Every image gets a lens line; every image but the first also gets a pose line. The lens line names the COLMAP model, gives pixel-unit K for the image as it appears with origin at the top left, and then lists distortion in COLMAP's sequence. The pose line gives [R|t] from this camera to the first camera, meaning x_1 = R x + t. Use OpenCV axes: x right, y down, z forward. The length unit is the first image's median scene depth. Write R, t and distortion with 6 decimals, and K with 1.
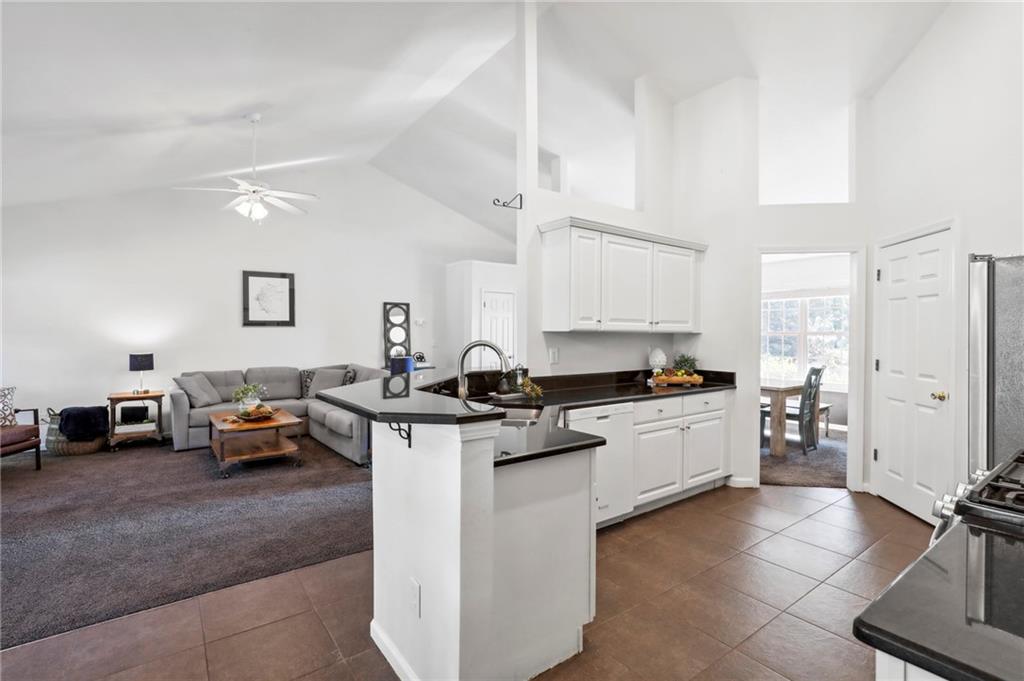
lens RADIAL K [[477.0, 0, 530.7], [0, 477.0, 336.0], [0, 0, 1]] dist [-0.016549, 0.003688]
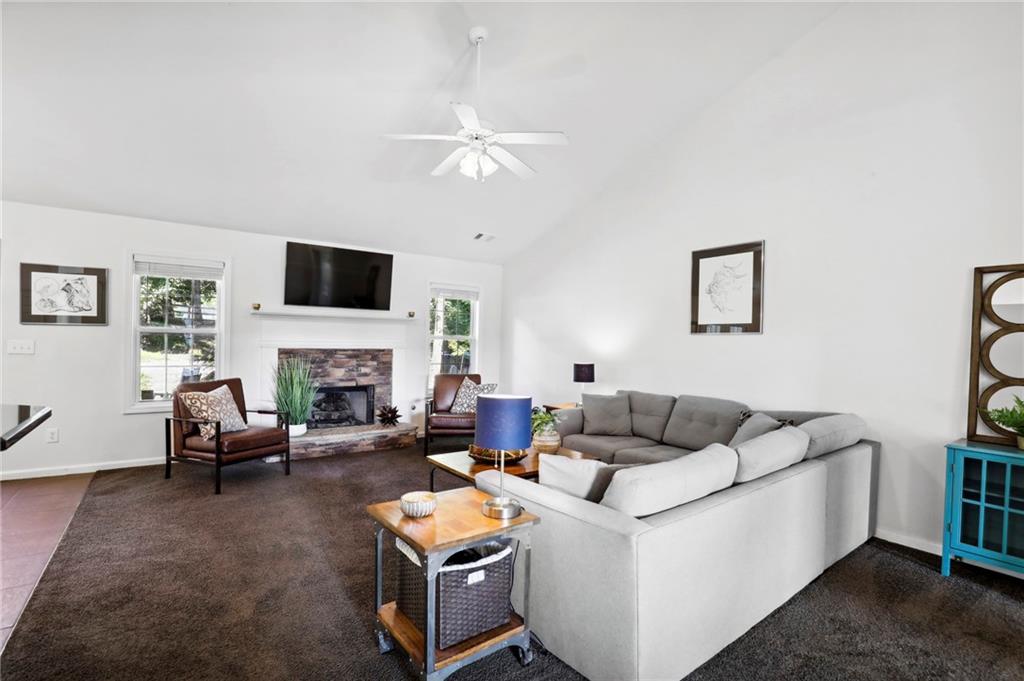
lens RADIAL K [[477.0, 0, 507.2], [0, 477.0, 347.9], [0, 0, 1]] dist [-0.016549, 0.003688]
pose [[-0.023358, 0.017872, -0.999567, 0.149422], [-0.024465, 0.999531, 0.018443, -0.008470], [0.999428, 0.024886, -0.022910, 1.236928]]
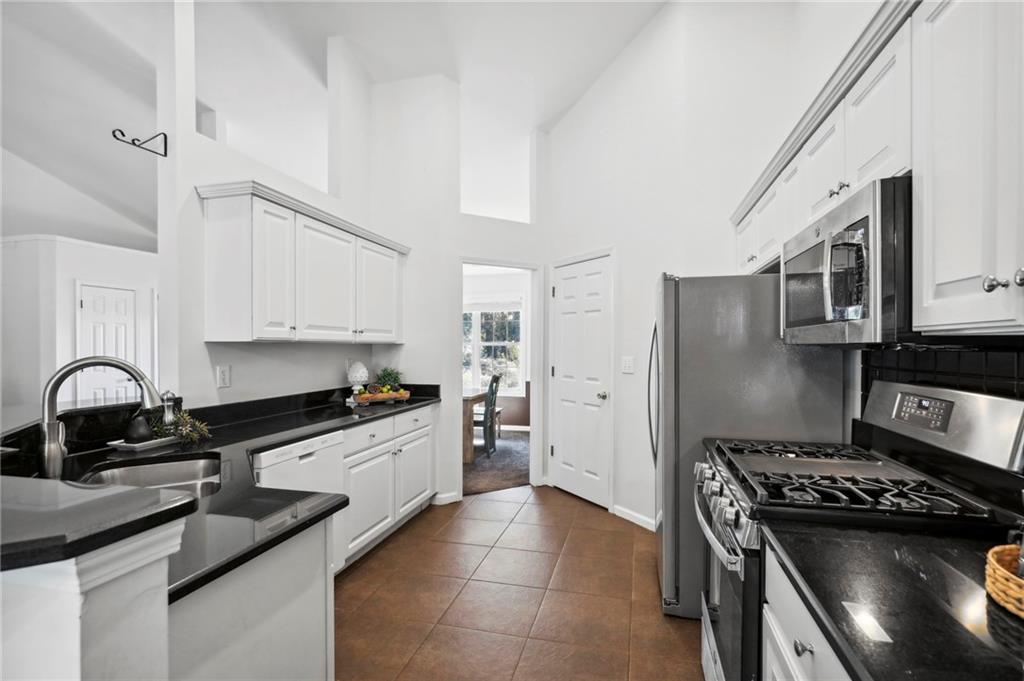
lens RADIAL K [[477.0, 0, 516.3], [0, 477.0, 349.0], [0, 0, 1]] dist [-0.016549, 0.003688]
pose [[0.794112, -0.010475, 0.607681, -0.028195], [0.009851, 0.999942, 0.004362, 0.002113], [-0.607692, 0.002522, 0.794169, 0.147755]]
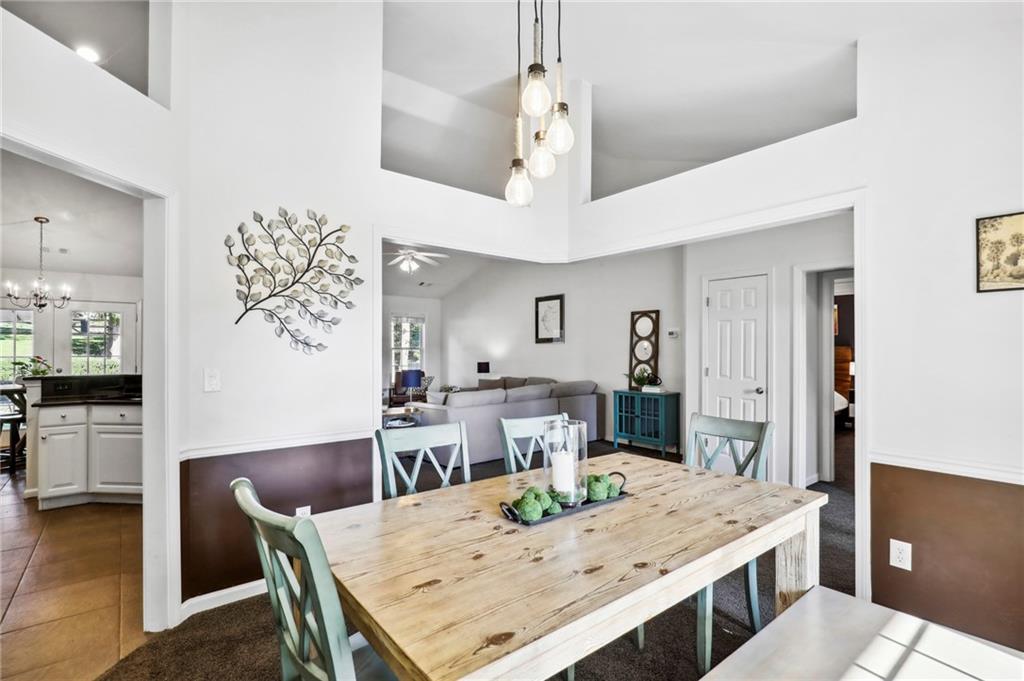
lens RADIAL K [[477.0, 0, 515.7], [0, 477.0, 339.4], [0, 0, 1]] dist [-0.016549, 0.003688]
pose [[0.050981, -0.016717, -0.998560, 1.053900], [-0.000237, 0.999860, -0.016751, -0.014087], [0.998700, 0.001091, 0.050970, 1.456543]]
